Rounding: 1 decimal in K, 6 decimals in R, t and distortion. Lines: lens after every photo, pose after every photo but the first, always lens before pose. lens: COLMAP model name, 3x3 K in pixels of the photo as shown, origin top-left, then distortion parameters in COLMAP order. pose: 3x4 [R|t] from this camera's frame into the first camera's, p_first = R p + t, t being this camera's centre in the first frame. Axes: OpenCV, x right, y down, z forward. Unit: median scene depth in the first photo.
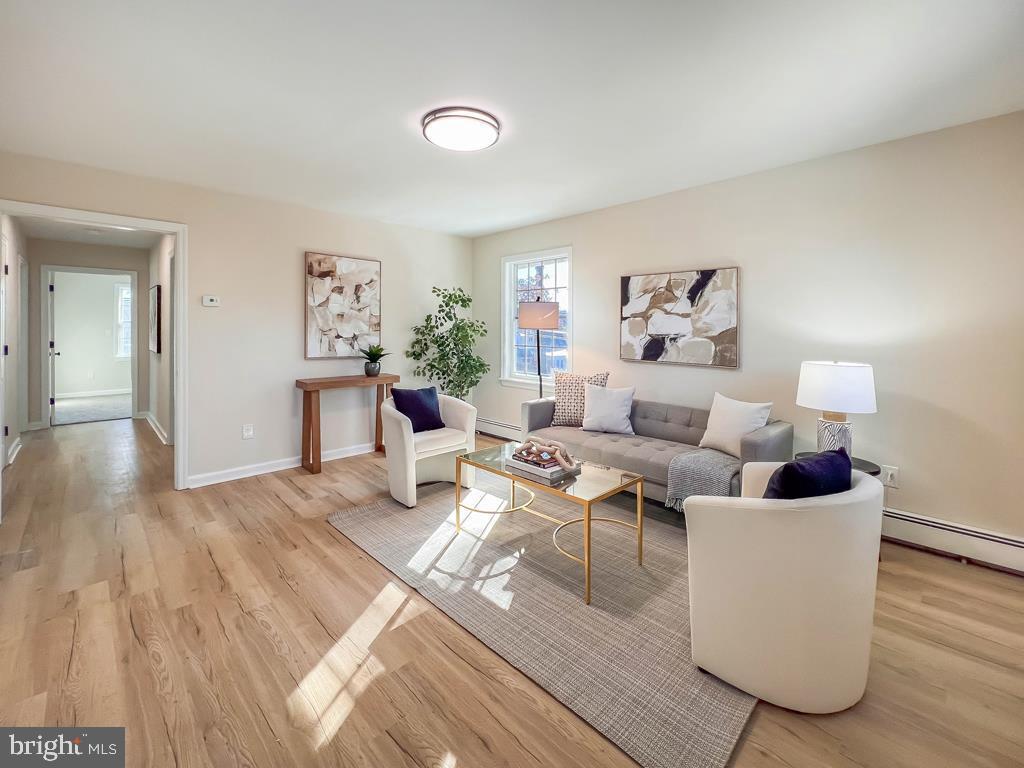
lens RADIAL K [[437.4, 0, 510.0], [0, 437.4, 326.5], [0, 0, 1]] dist [-0.000536, -0.000168]
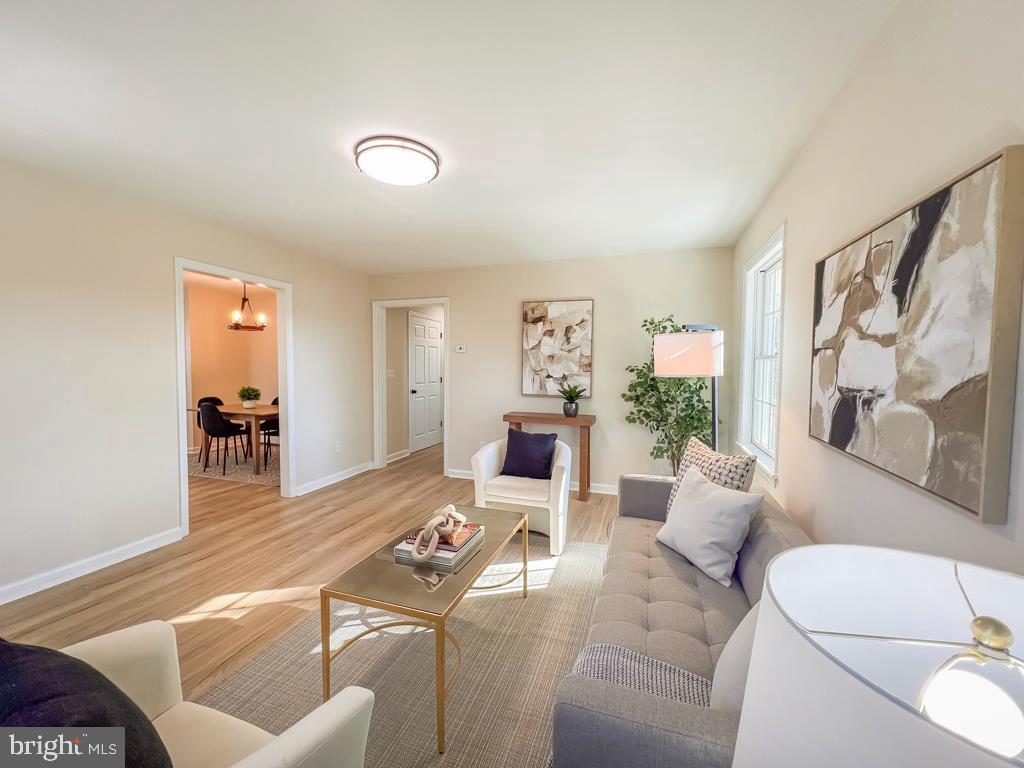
lens RADIAL K [[407.9, 0, 512.0], [0, 407.9, 384.0], [0, 0, 1]] dist [0.000542, 0.000035]
pose [[0.449197, 0.039460, -0.892561, 0.487371], [0.001666, 0.998985, 0.045003, -0.003931], [0.893431, -0.021702, 0.448675, 0.485872]]
